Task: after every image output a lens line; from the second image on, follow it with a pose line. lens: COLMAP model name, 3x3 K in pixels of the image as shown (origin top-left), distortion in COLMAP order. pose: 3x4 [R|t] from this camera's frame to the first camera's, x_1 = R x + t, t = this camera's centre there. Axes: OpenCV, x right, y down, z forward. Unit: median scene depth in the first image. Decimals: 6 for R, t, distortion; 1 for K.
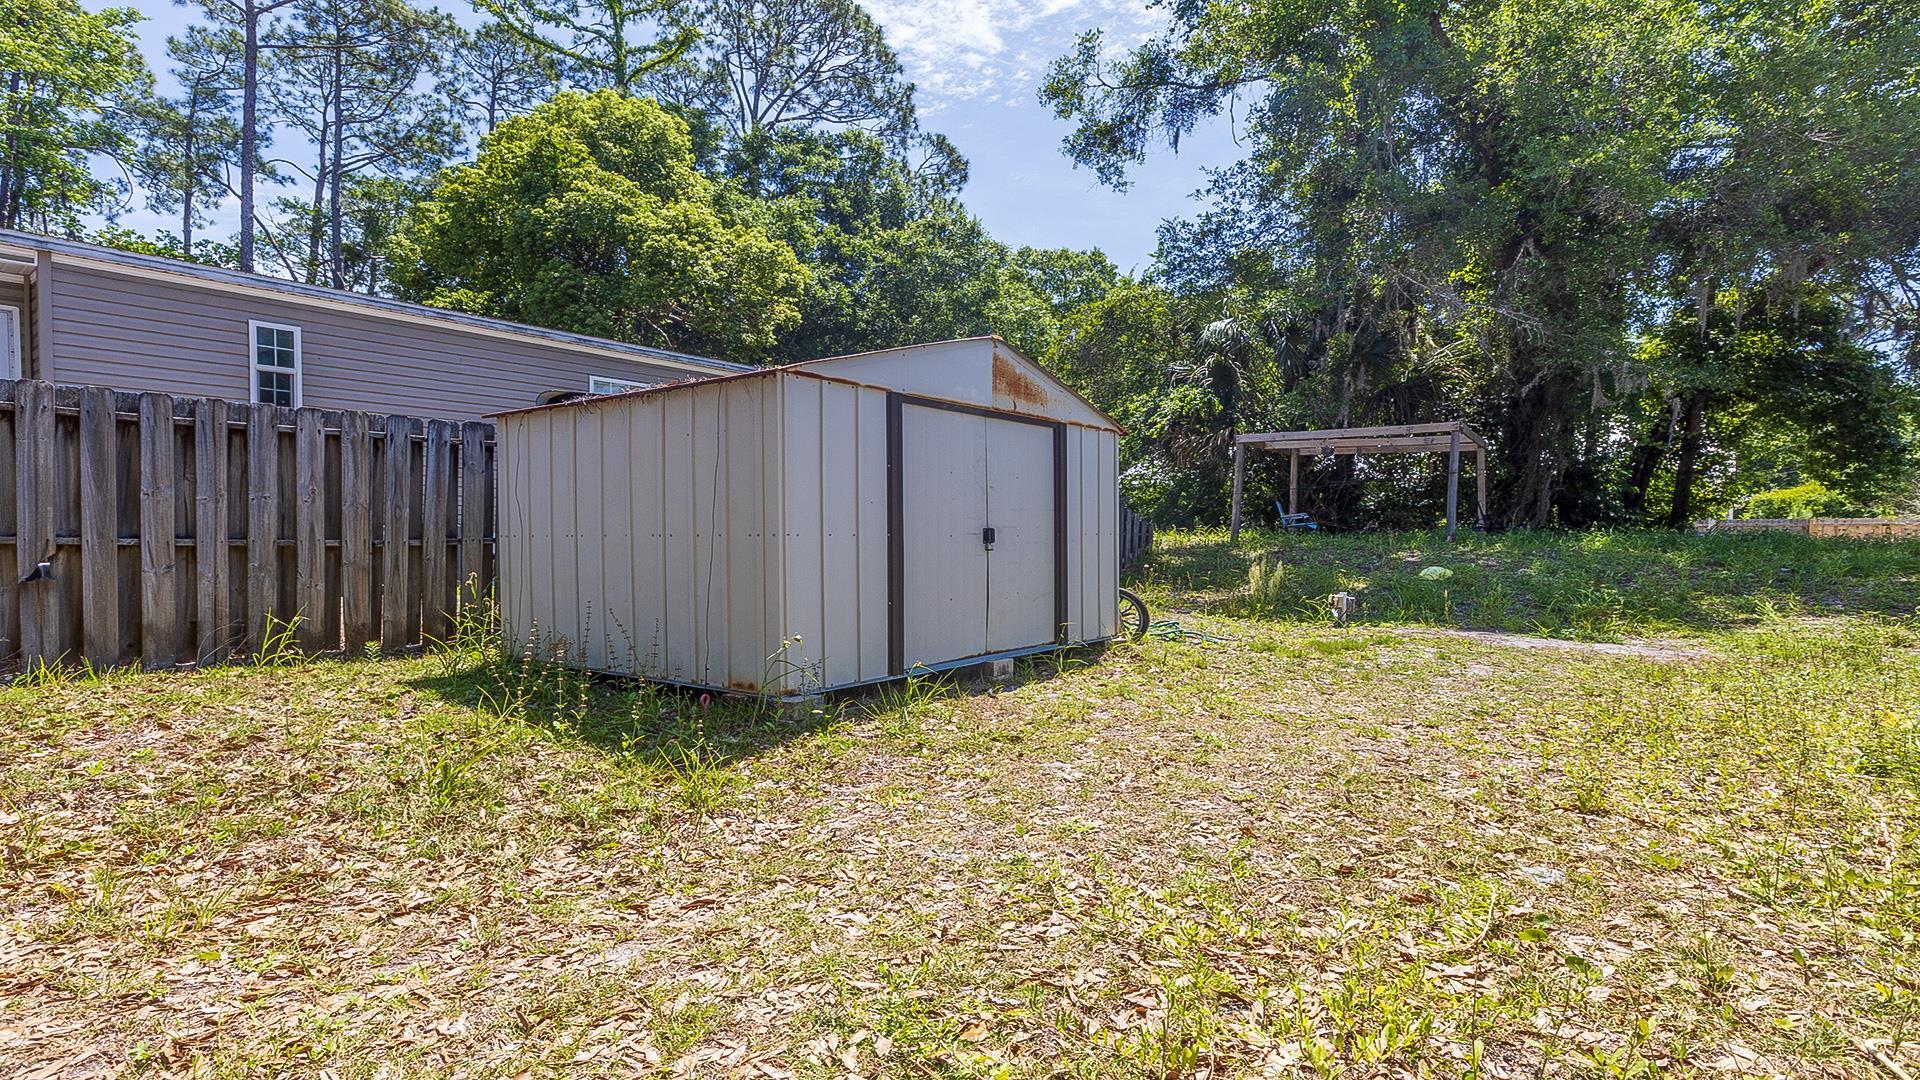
lens RADIAL K [[967.4, 0, 928.8], [0, 967.4, 553.7], [0, 0, 1]] dist [0.011737, -0.001098]
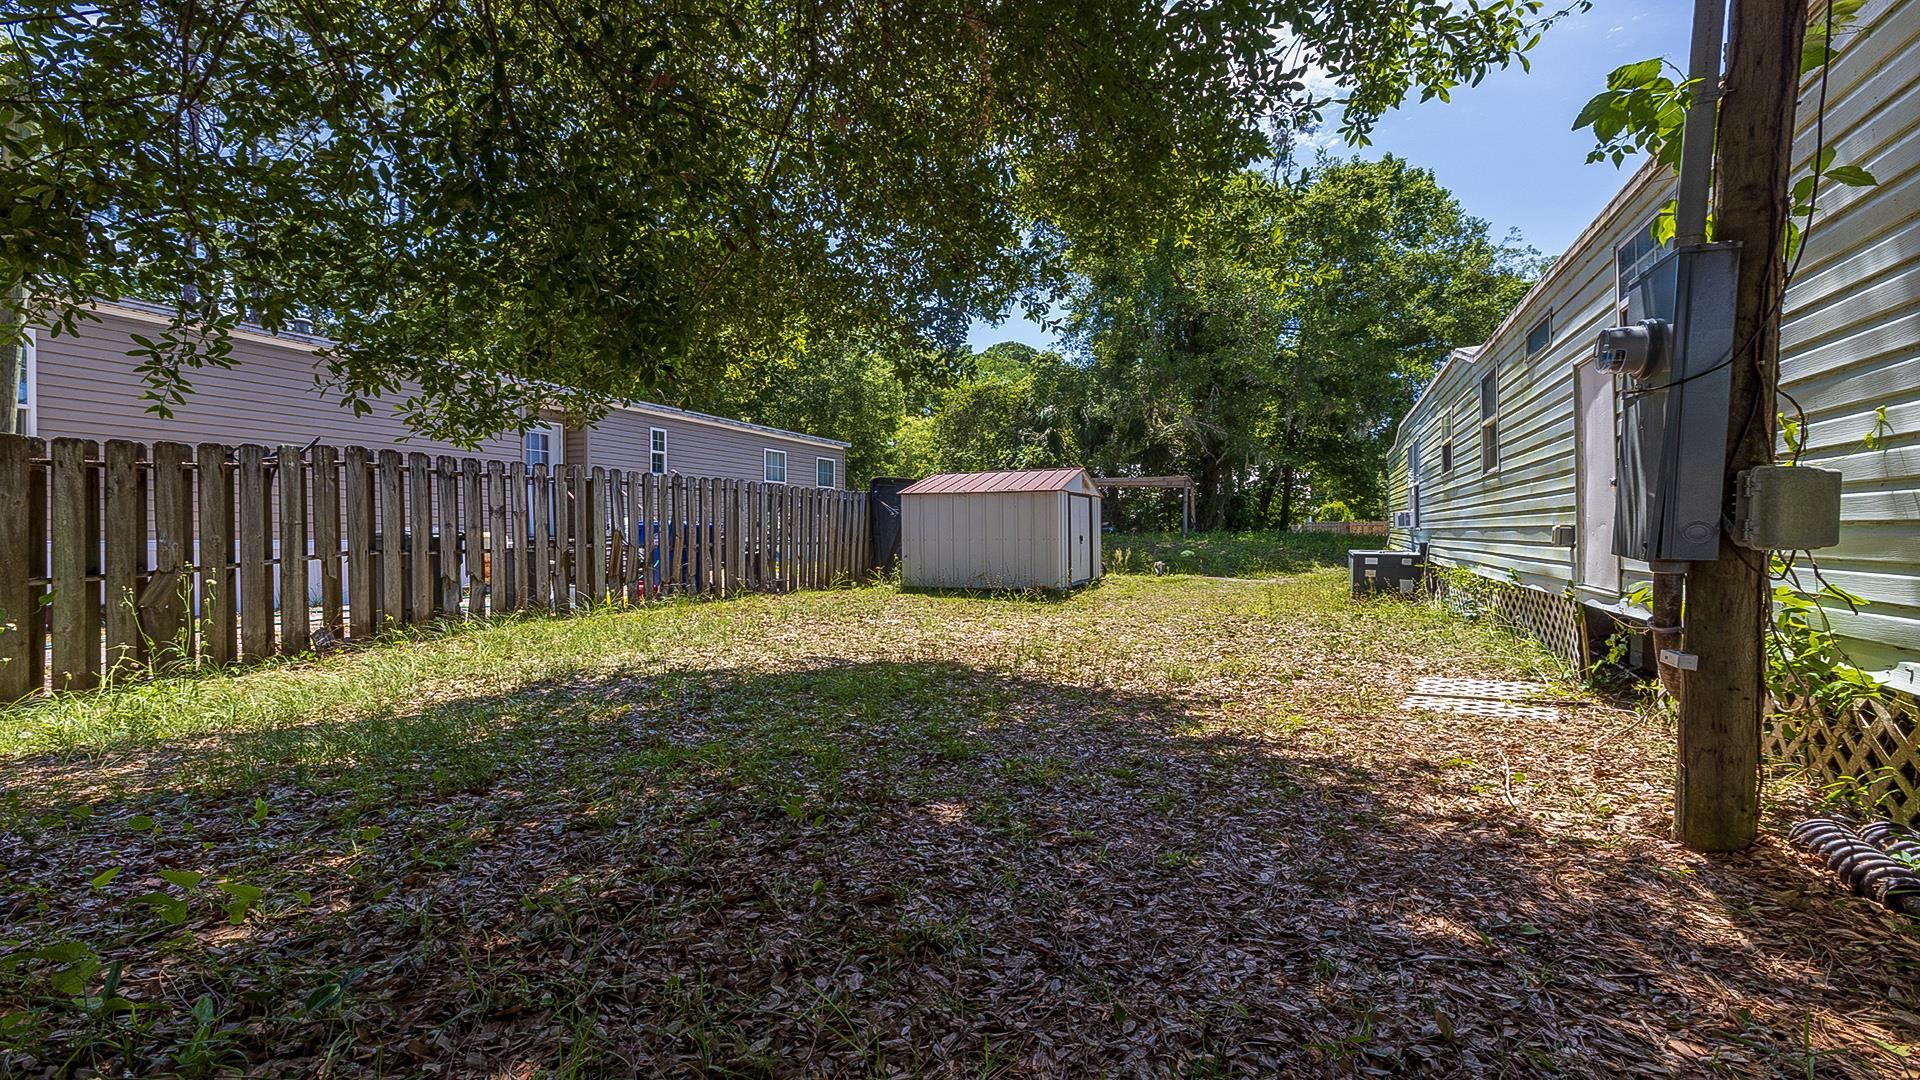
lens RADIAL K [[865.8, 0, 964.2], [0, 865.8, 527.5], [0, 0, 1]] dist [0.033023, 0.000531]
pose [[0.954559, -0.003664, 0.298000, -0.310325], [0.011316, 0.999649, -0.023956, 0.002624], [-0.297808, 0.026239, 0.954265, -0.408013]]
